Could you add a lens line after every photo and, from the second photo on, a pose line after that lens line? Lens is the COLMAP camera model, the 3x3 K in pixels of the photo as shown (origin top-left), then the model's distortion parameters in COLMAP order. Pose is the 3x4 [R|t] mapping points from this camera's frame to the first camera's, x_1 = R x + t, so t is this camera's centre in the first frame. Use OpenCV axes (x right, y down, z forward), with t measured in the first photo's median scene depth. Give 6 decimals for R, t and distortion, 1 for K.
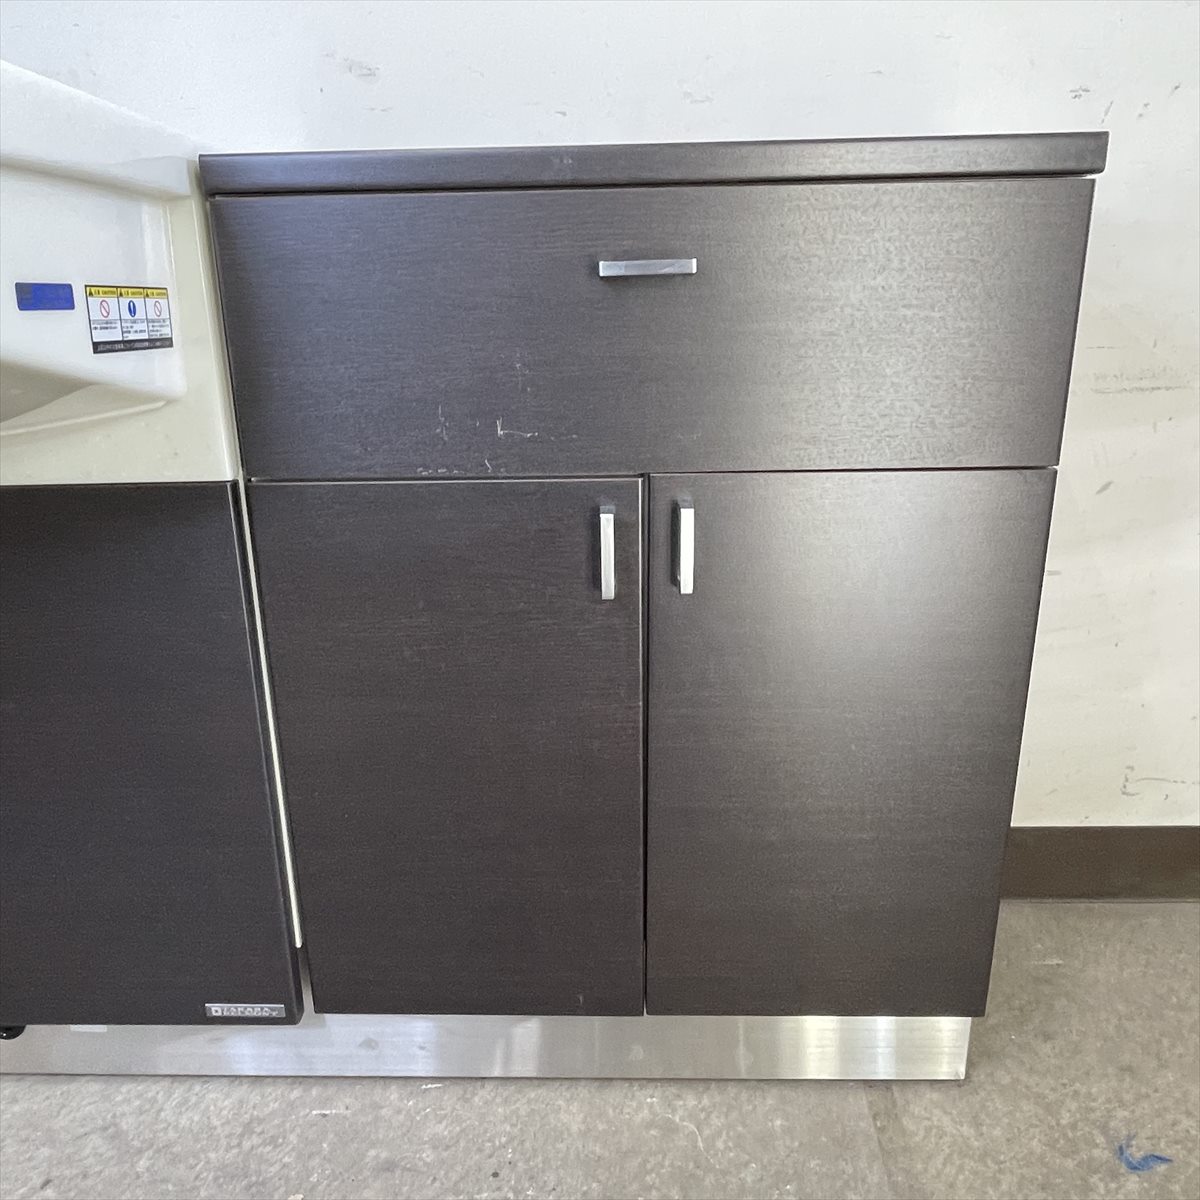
lens RADIAL K [[1034.3, 0, 602.9], [0, 1034.3, 603.4], [0, 0, 1]] dist [-0.014474, 0.006489]
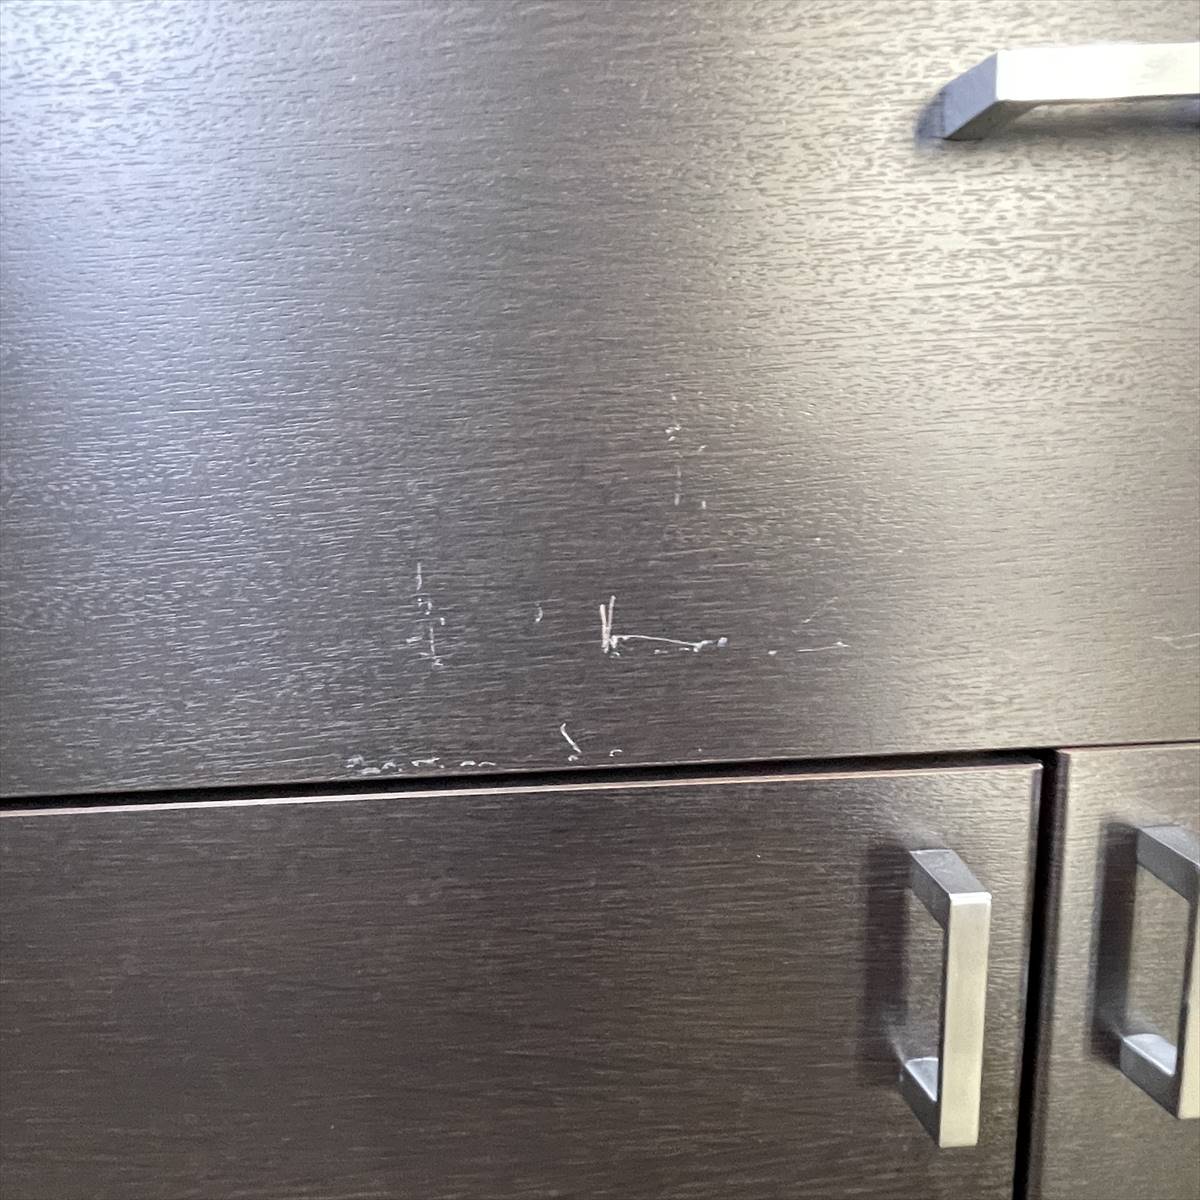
lens RADIAL K [[1037.5, 0, 585.5], [0, 1037.5, 602.1], [0, 0, 1]] dist [-0.006580, -0.019665]
pose [[0.998804, -0.024363, 0.042380, -0.113700], [0.029418, 0.991963, -0.123064, -0.130826], [-0.039041, 0.124164, 0.991493, 0.646624]]
